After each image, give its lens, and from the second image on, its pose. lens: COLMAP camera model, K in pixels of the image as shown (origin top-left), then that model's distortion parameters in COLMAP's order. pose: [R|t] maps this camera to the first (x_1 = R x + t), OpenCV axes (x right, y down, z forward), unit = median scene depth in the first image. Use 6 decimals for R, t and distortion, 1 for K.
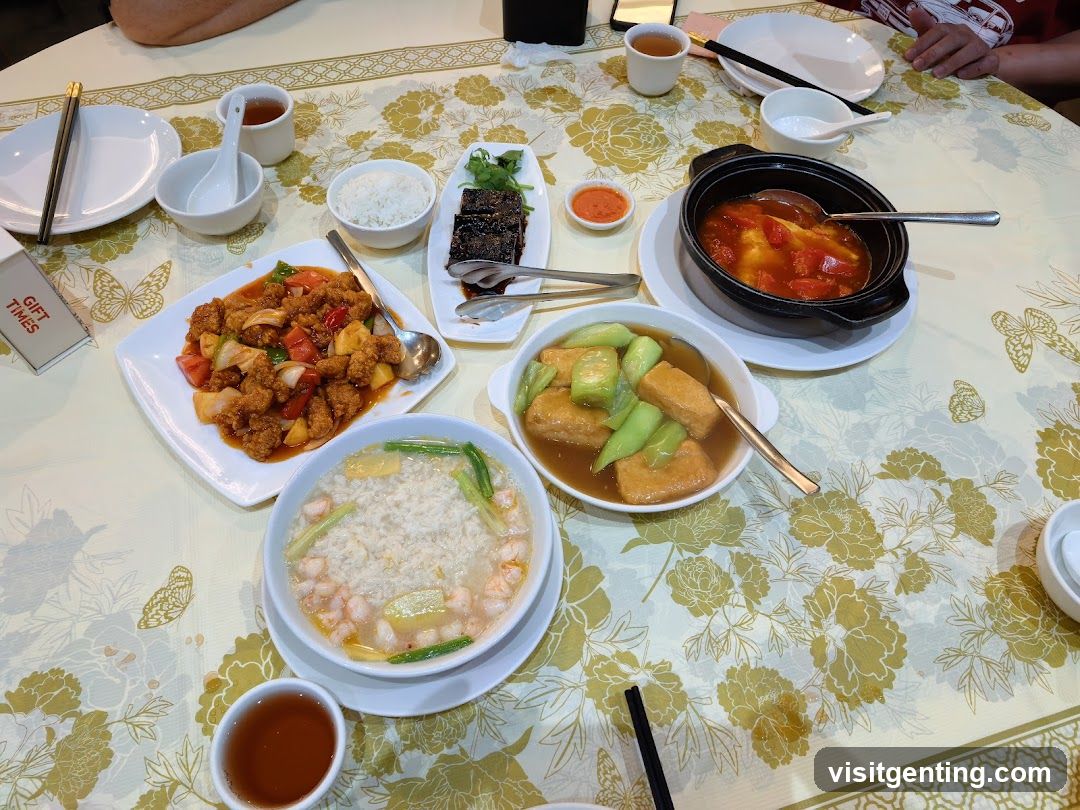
lens RADIAL K [[828.8, 0, 540.0], [0, 828.8, 405.0], [0, 0, 1]] dist [0.006387, -0.010826]
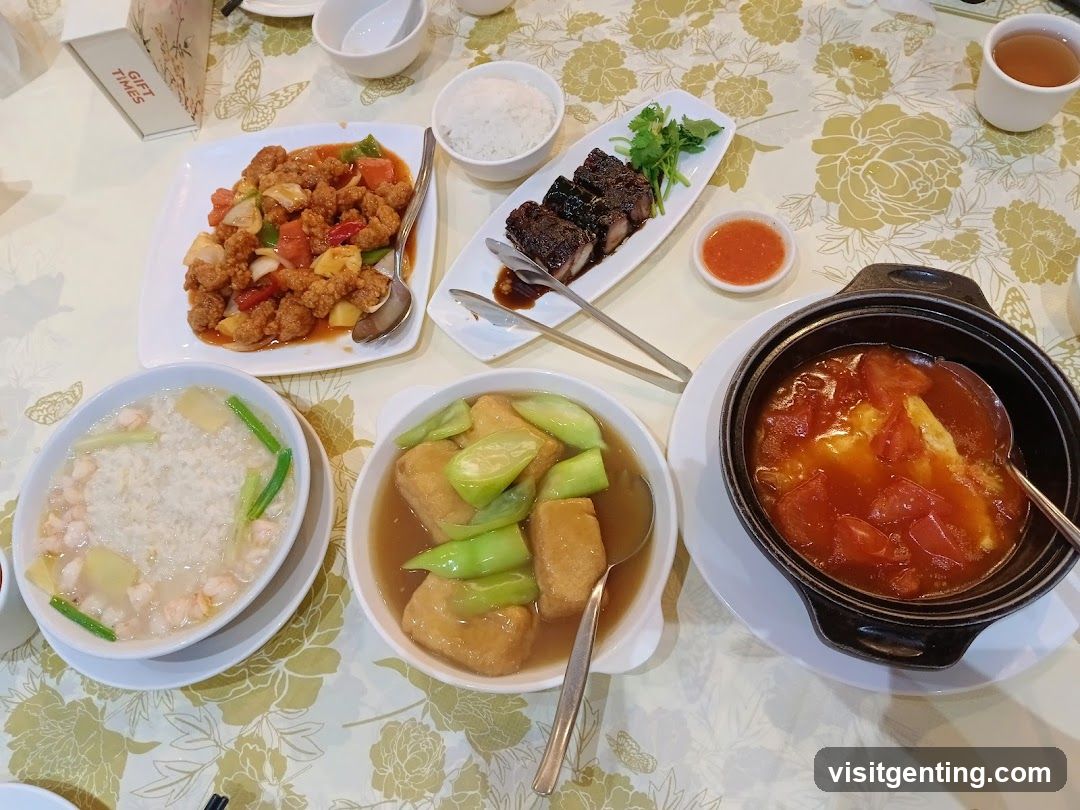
lens RADIAL K [[861.7, 0, 540.0], [0, 861.7, 405.0], [0, 0, 1]] dist [0.032984, -0.103484]
pose [[0.716267, 0.564126, -0.410758, 0.393760], [-0.456938, 0.824037, 0.334920, -0.366747], [0.527417, -0.052201, 0.848001, 0.344384]]
